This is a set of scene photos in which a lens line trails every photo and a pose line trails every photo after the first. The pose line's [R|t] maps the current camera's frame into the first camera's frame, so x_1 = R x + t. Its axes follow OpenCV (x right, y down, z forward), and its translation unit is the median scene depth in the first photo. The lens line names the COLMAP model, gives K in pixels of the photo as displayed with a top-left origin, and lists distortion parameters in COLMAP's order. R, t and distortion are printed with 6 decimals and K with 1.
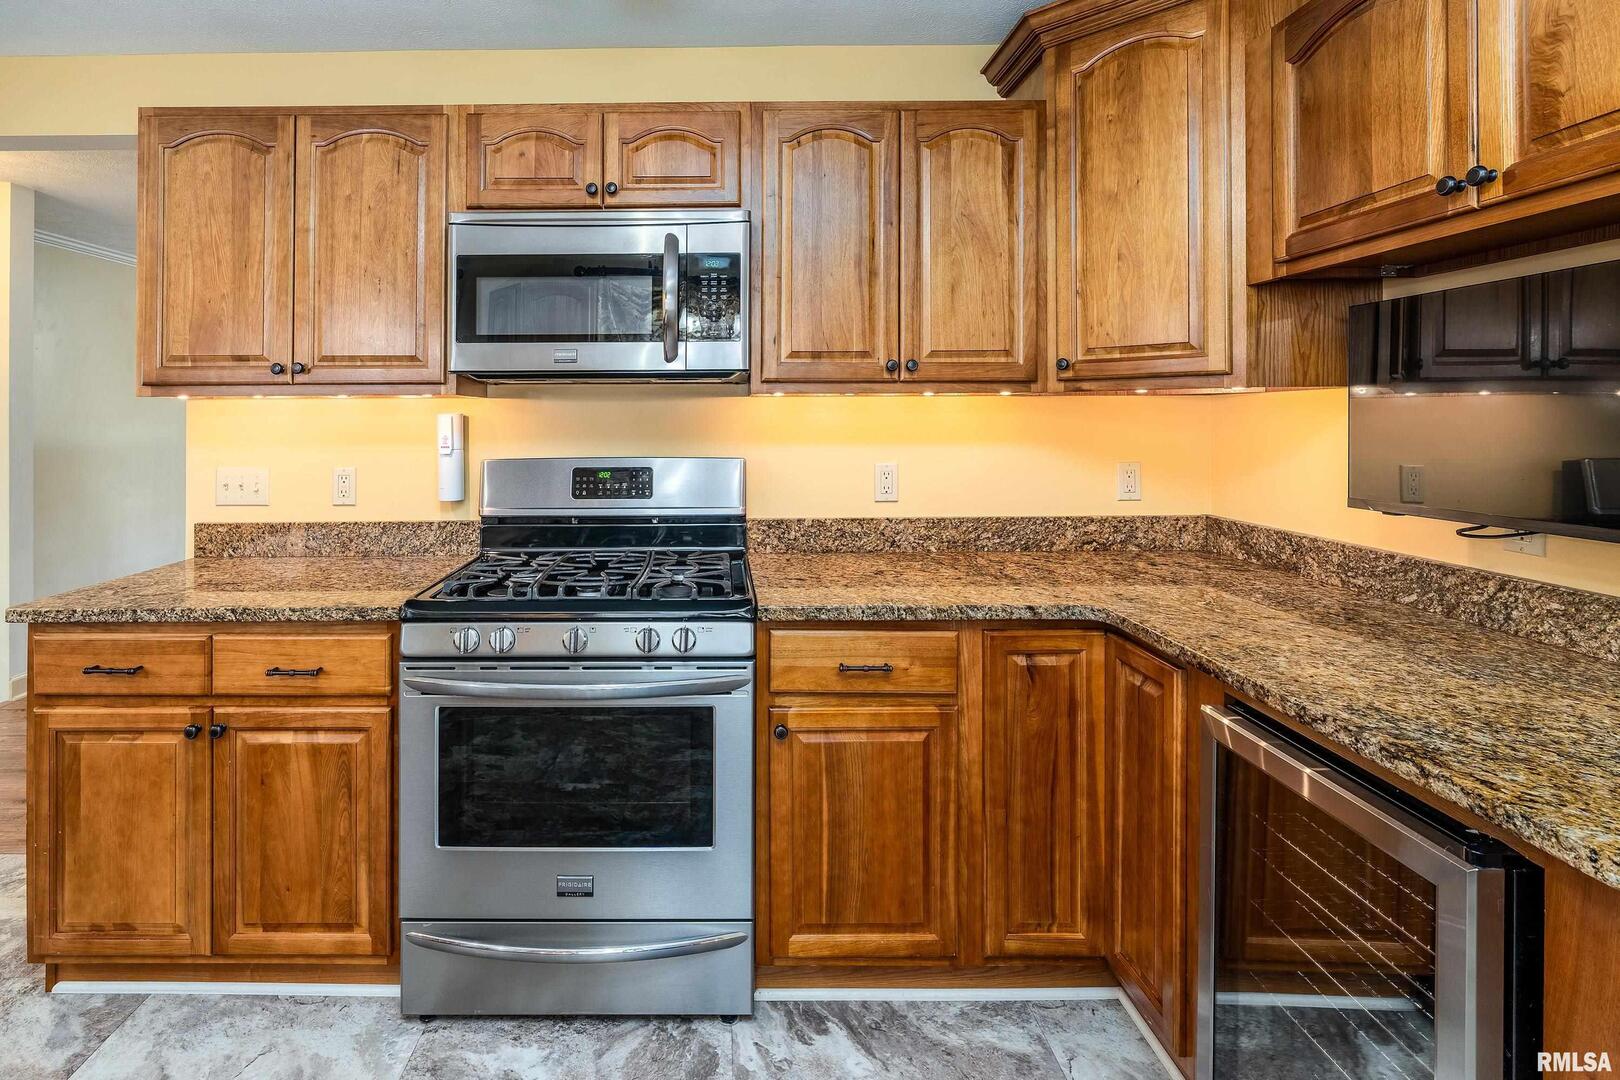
lens RADIAL K [[809.2, 0, 816.8], [0, 809.2, 446.6], [0, 0, 1]] dist [-0.009145, 0.001146]
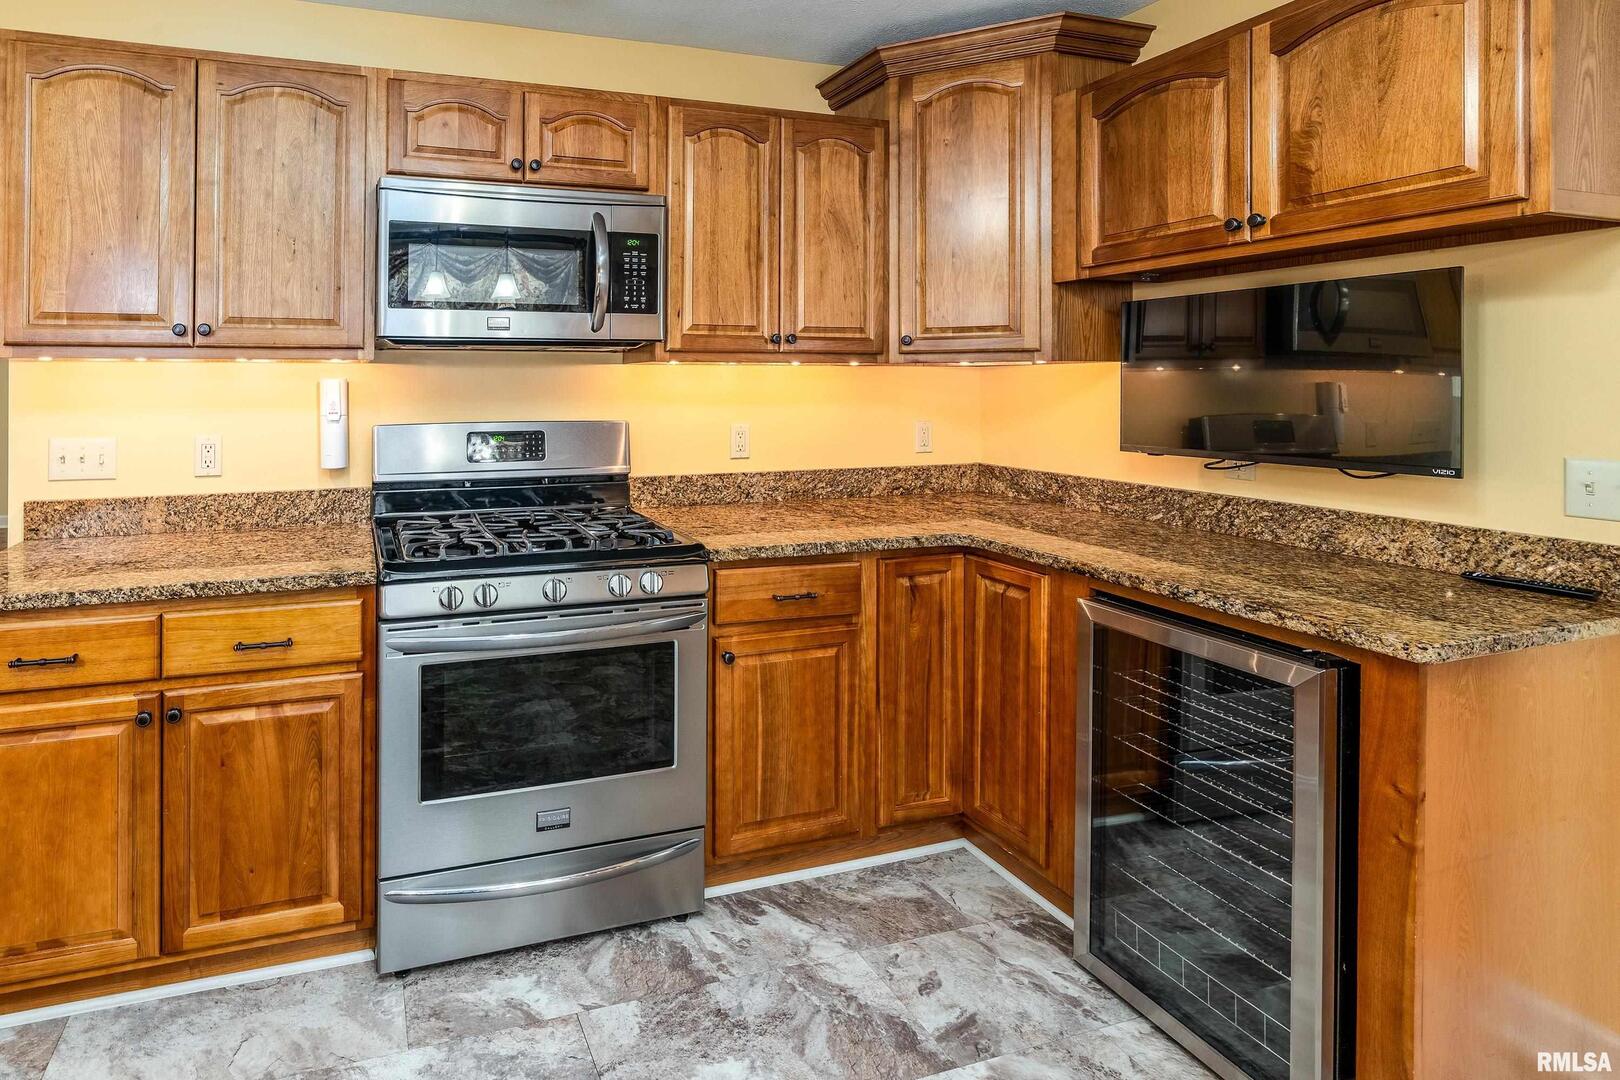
lens RADIAL K [[793.5, 0, 703.5], [0, 793.5, 419.0], [0, 0, 1]] dist [-0.009271, 0.001625]
pose [[0.955452, -0.010396, 0.294964, -0.392706], [0.008187, 0.999928, 0.008721, 0.004036], [-0.295034, -0.005918, 0.955469, -0.058580]]
